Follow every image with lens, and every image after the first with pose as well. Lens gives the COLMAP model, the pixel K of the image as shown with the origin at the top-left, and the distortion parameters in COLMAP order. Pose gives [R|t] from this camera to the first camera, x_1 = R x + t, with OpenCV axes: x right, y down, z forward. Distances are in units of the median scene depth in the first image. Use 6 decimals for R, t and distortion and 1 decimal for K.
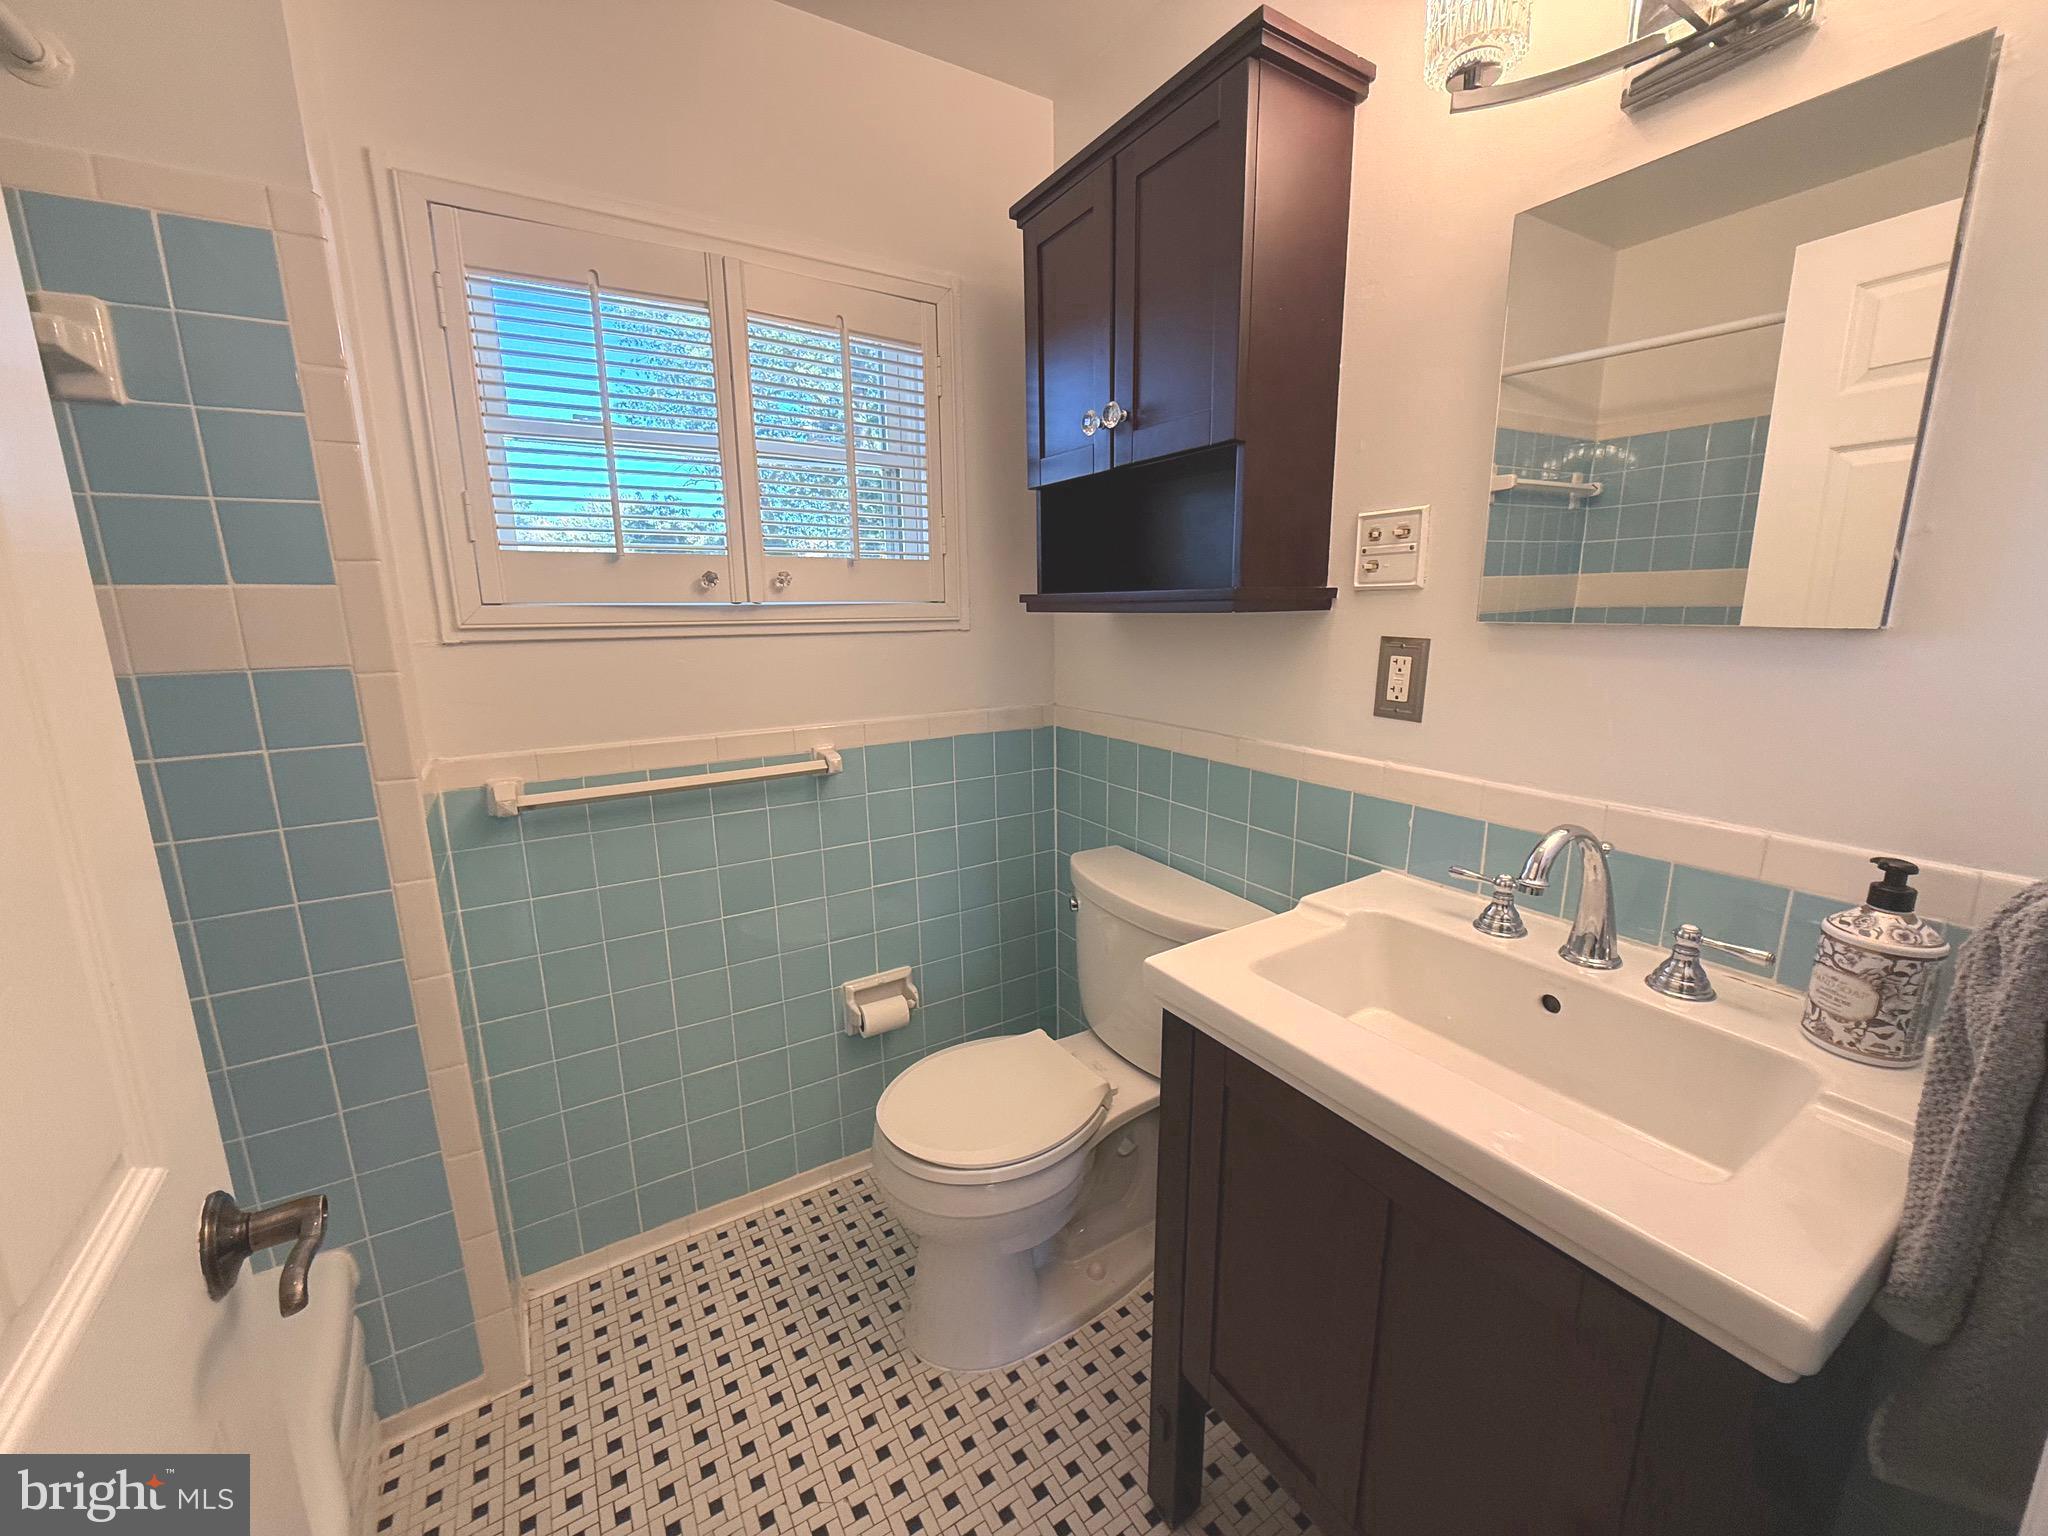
lens RADIAL K [[817.9, 0, 1023.3], [0, 817.9, 766.2], [0, 0, 1]] dist [0.000478, -0.000092]
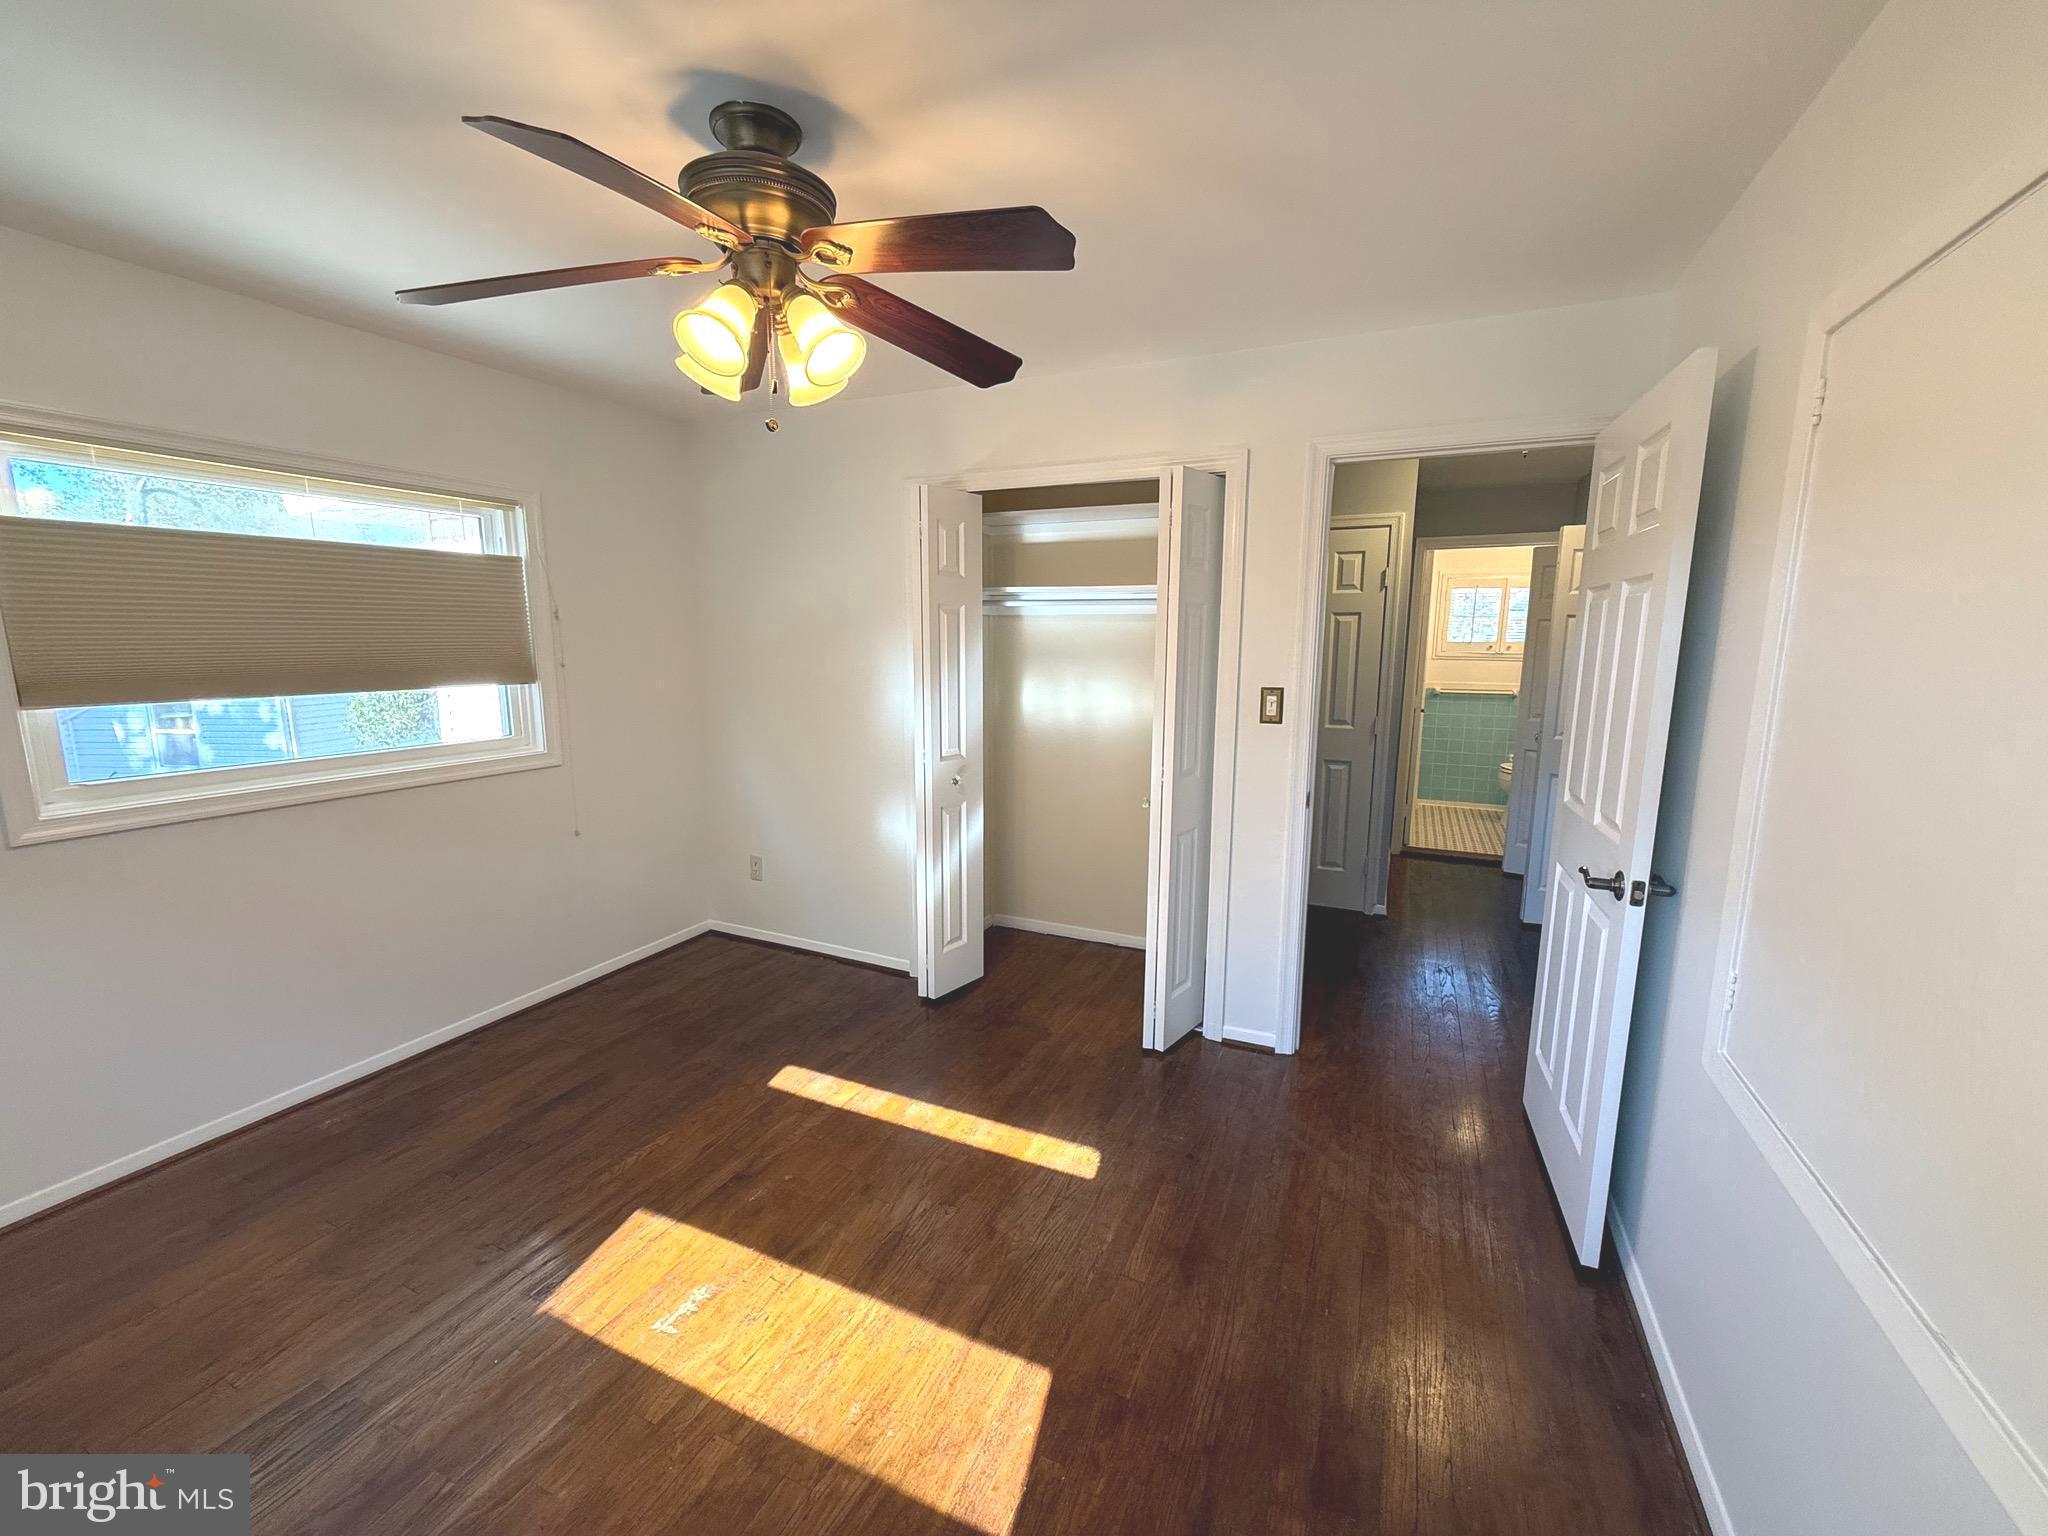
lens RADIAL K [[817.9, 0, 1028.1], [0, 817.9, 771.8], [0, 0, 1]] dist [0.000478, -0.000092]
pose [[0.553762, 0.150616, -0.818940, 1.797288], [-0.176674, 0.982365, 0.061207, 0.556016], [0.813716, 0.110791, 0.570606, -3.205110]]
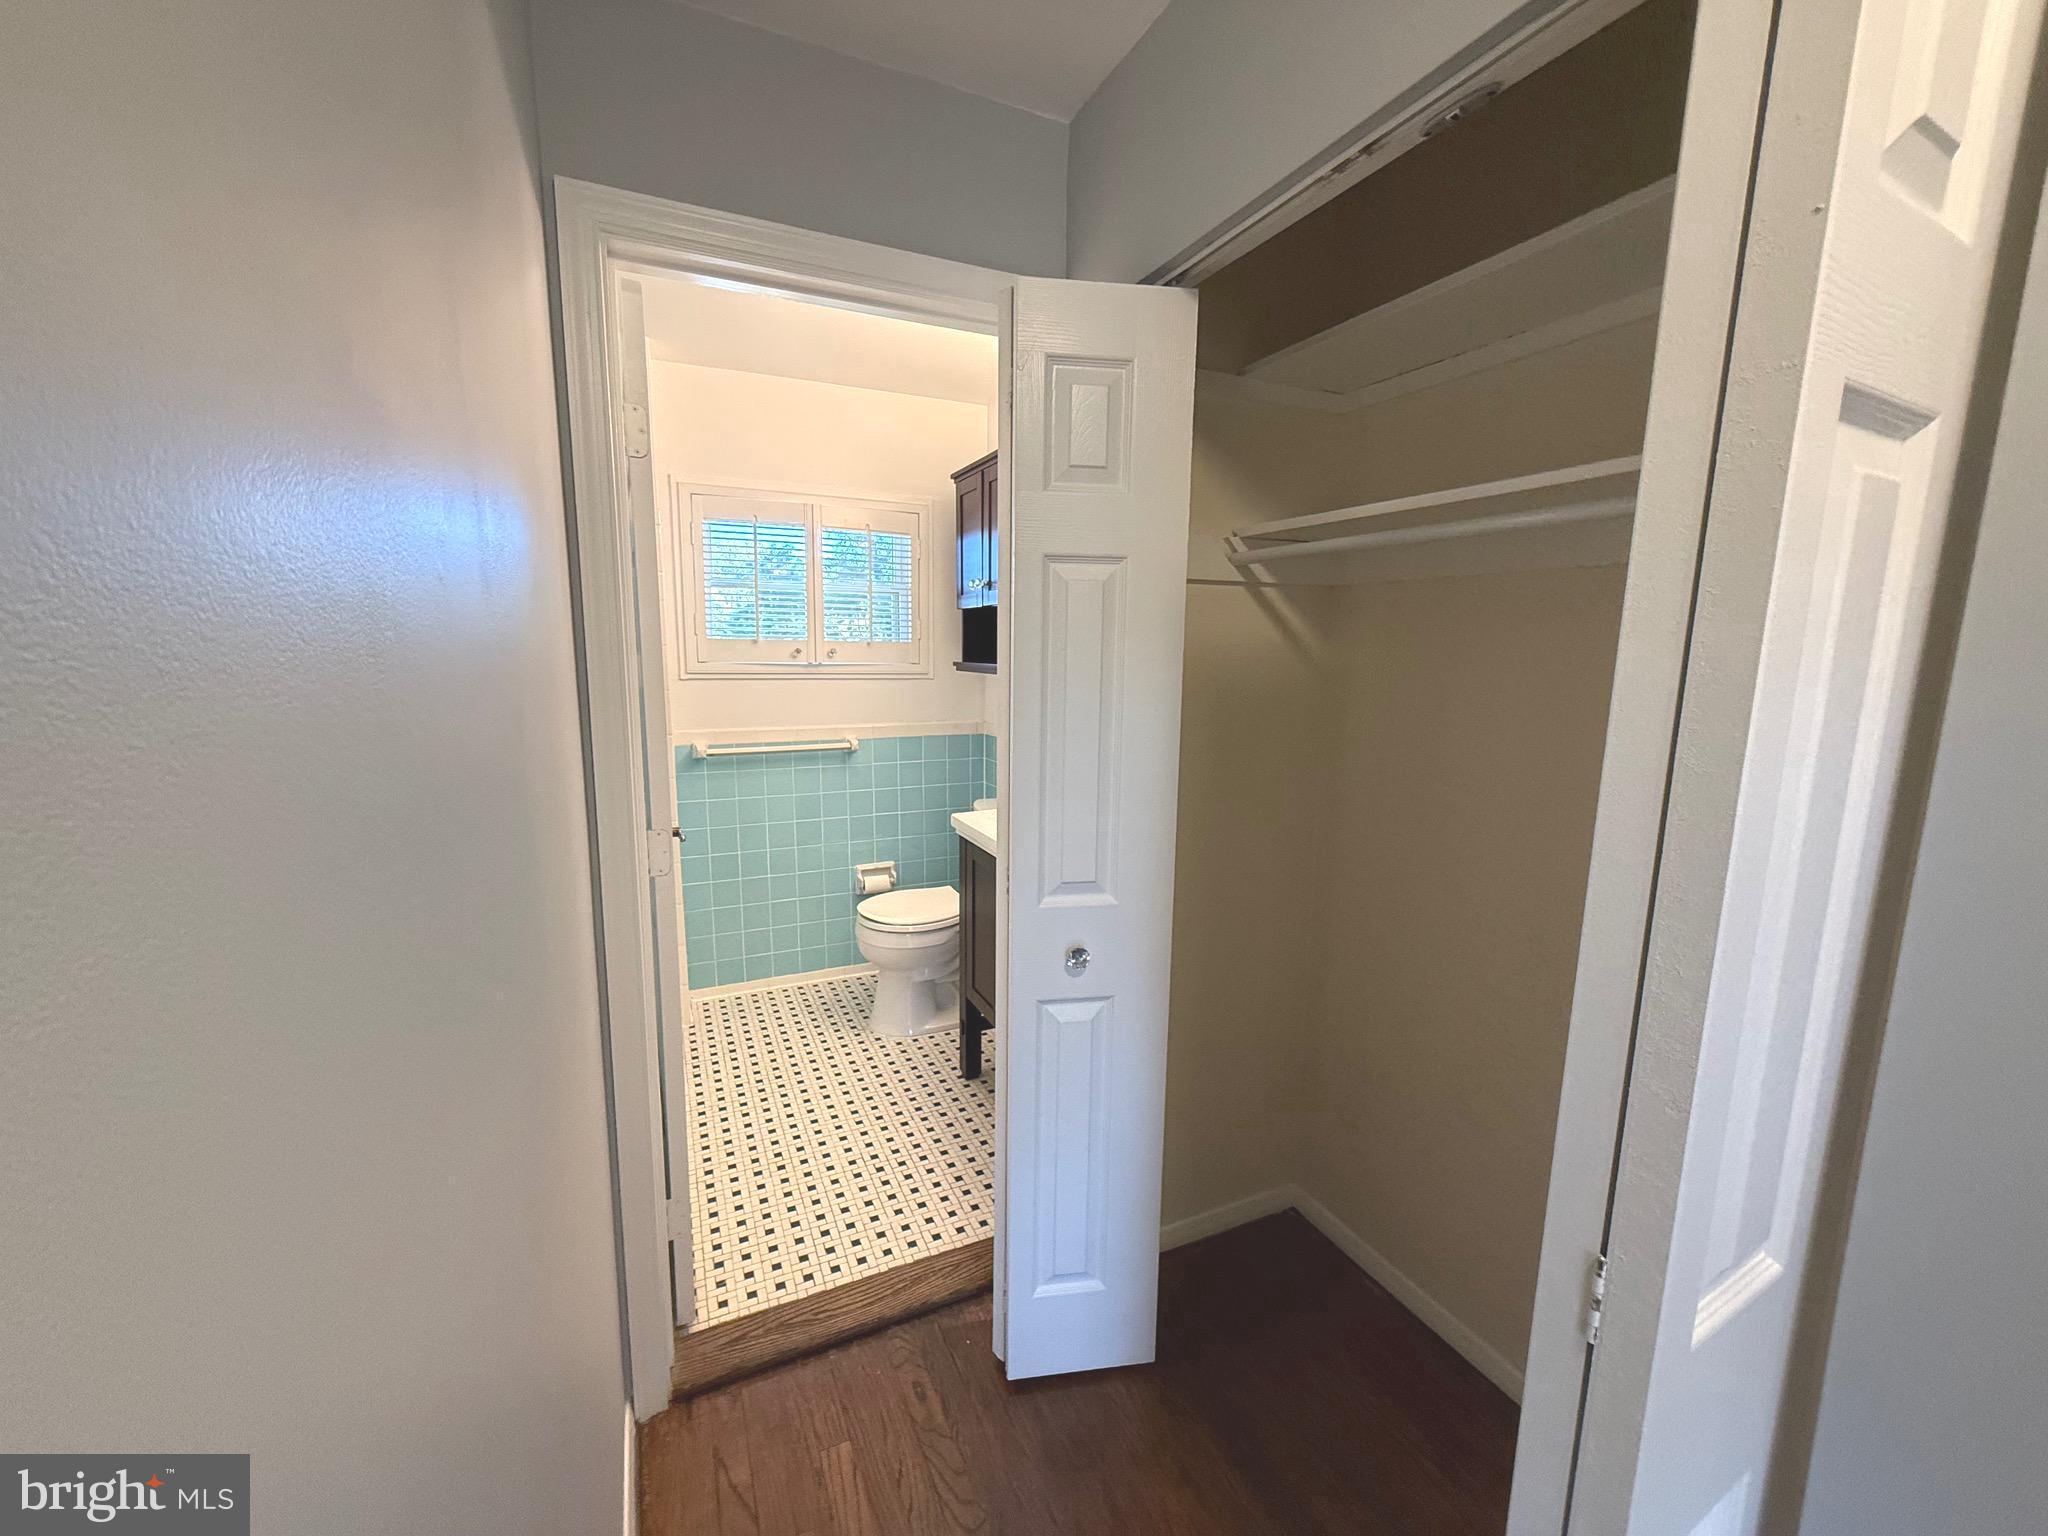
lens RADIAL K [[817.9, 0, 1025.0], [0, 817.9, 770.3], [0, 0, 1]] dist [0.000478, -0.000092]
pose [[0.992326, 0.041837, -0.116359, 0.407313], [-0.047250, 0.997907, -0.044156, 0.125256], [0.114268, 0.049315, 0.992225, -0.899966]]
